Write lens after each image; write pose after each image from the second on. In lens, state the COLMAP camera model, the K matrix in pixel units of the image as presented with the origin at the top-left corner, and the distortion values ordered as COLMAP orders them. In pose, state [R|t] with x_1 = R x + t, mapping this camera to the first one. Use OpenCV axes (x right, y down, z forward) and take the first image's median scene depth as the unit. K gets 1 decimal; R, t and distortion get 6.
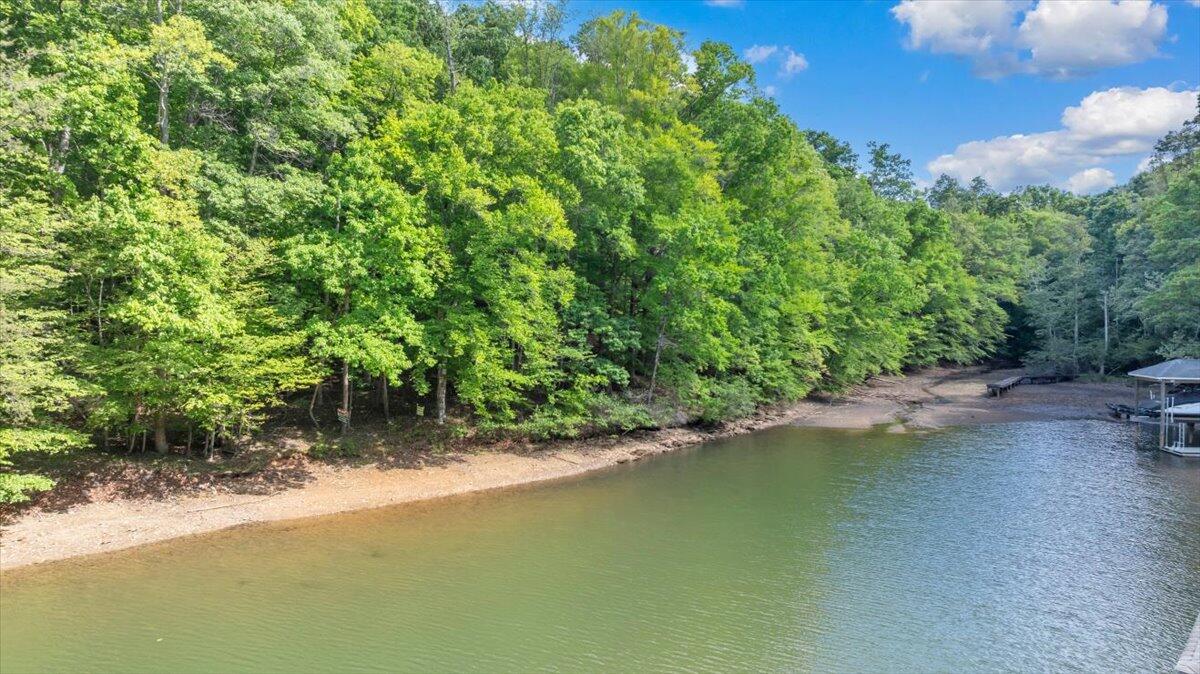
lens RADIAL K [[889.9, 0, 576.0], [0, 889.9, 335.1], [0, 0, 1]] dist [-0.001767, 0.005497]
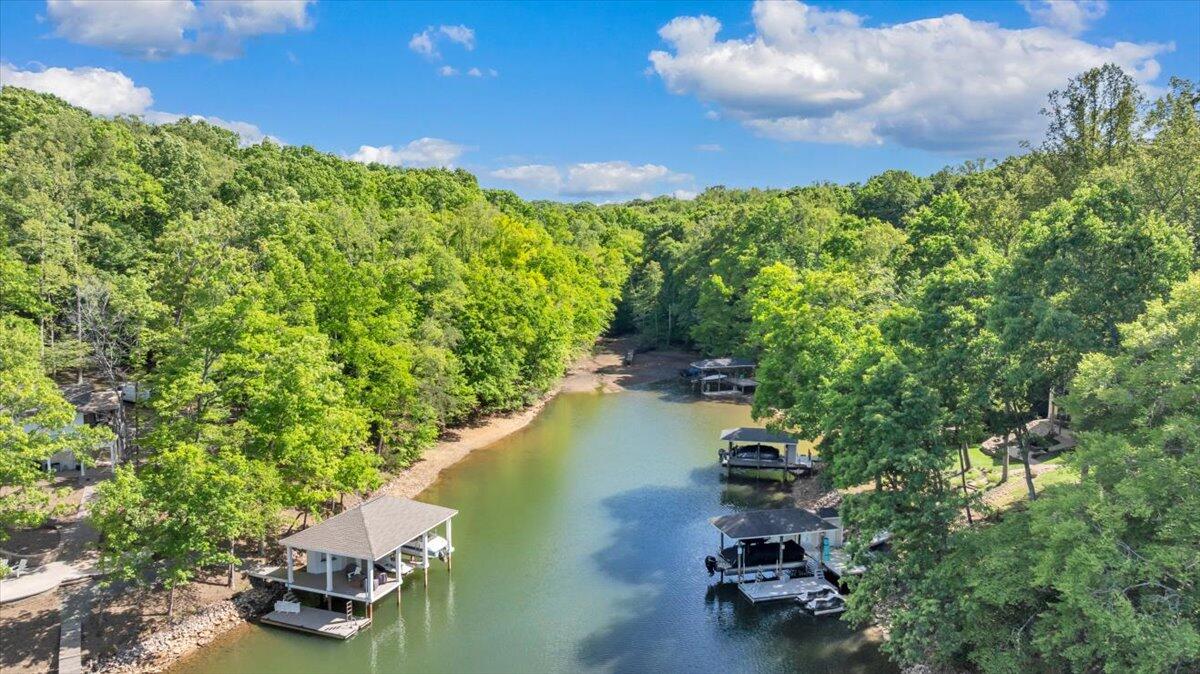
lens RADIAL K [[889.9, 0, 576.0], [0, 889.9, 335.1], [0, 0, 1]] dist [-0.001767, 0.005497]
pose [[0.889618, -0.051512, 0.453791, -0.490991], [0.013341, 0.996126, 0.086922, -0.156786], [-0.456510, -0.071273, 0.886859, -0.661199]]
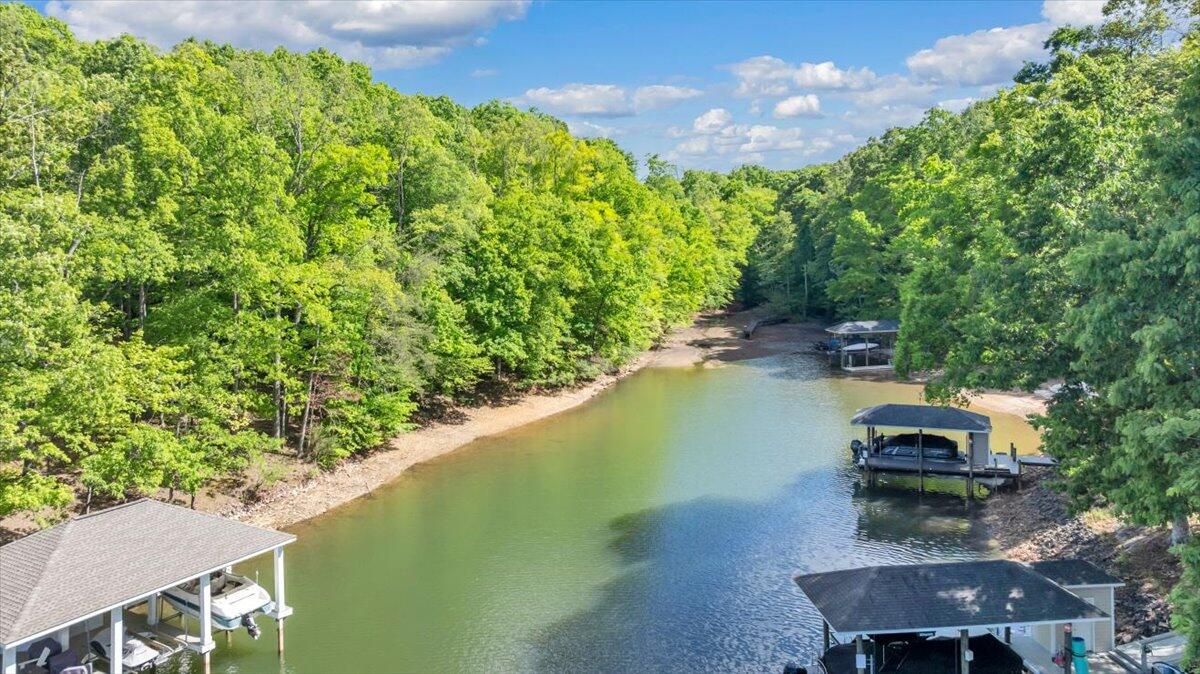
lens RADIAL K [[910.5, 0, 535.4], [0, 910.5, 236.5], [0, 0, 1]] dist [-0.010978, -0.005689]
pose [[0.964703, -0.028016, 0.261847, -0.271496], [0.036009, 0.999019, -0.025775, -0.072520], [-0.260868, 0.034294, 0.964765, -0.408247]]
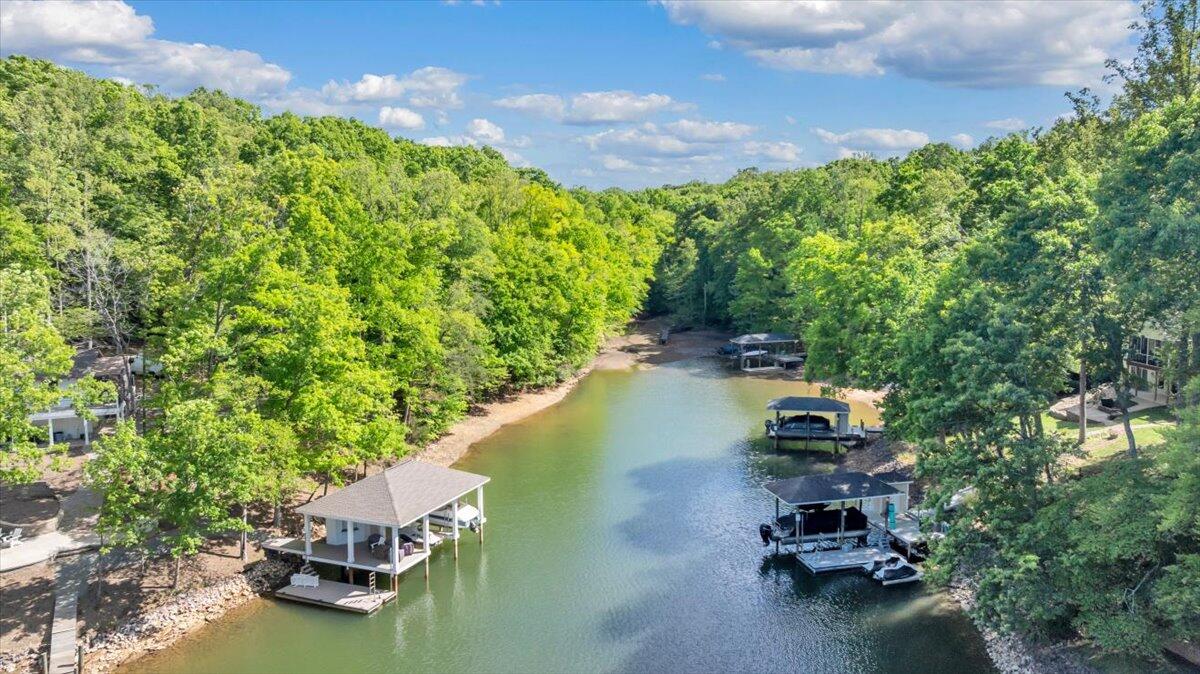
lens RADIAL K [[901.2, 0, 599.0], [0, 901.2, 312.4], [0, 0, 1]] dist [0.001109, -0.008846]
pose [[0.891837, -0.049976, 0.449587, -0.481149], [0.021151, 0.997398, 0.068914, -0.123977], [-0.451861, -0.051951, 0.890574, -0.621709]]
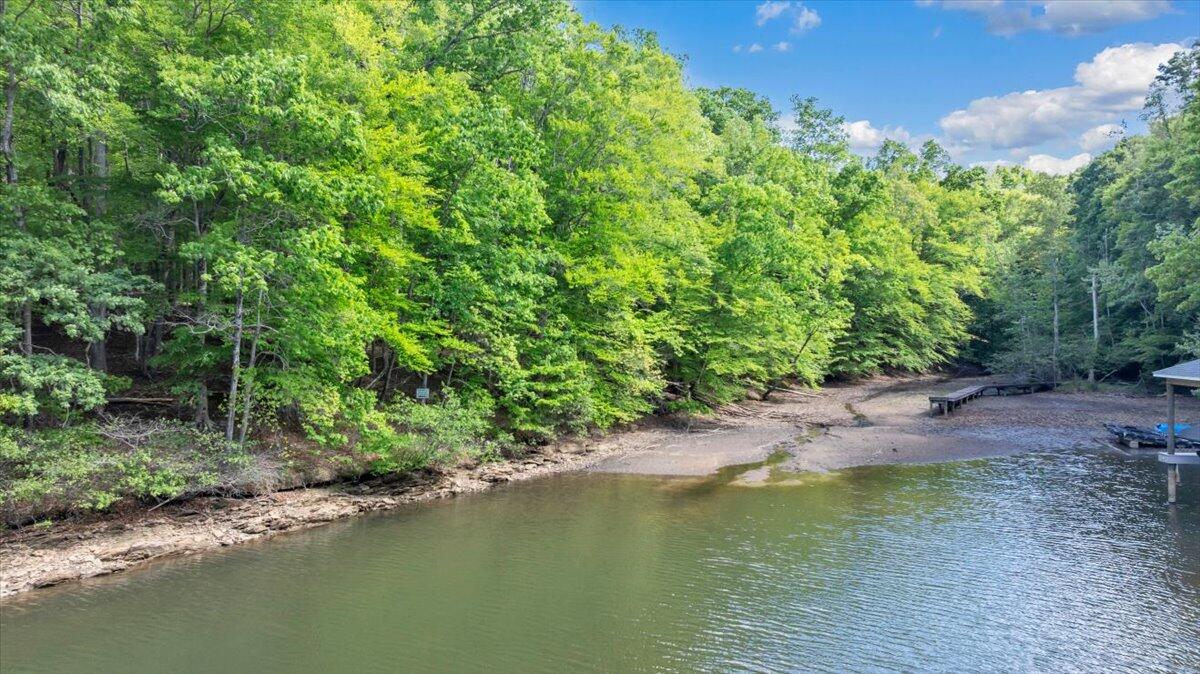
lens RADIAL K [[903.9, 0, 550.6], [0, 903.9, 338.5], [0, 0, 1]] dist [-0.009548, -0.000515]
pose [[0.999909, -0.013461, 0.001274, 0.140051], [0.013479, 0.999800, -0.014796, 0.013509], [-0.001075, 0.014812, 0.999890, 0.250472]]
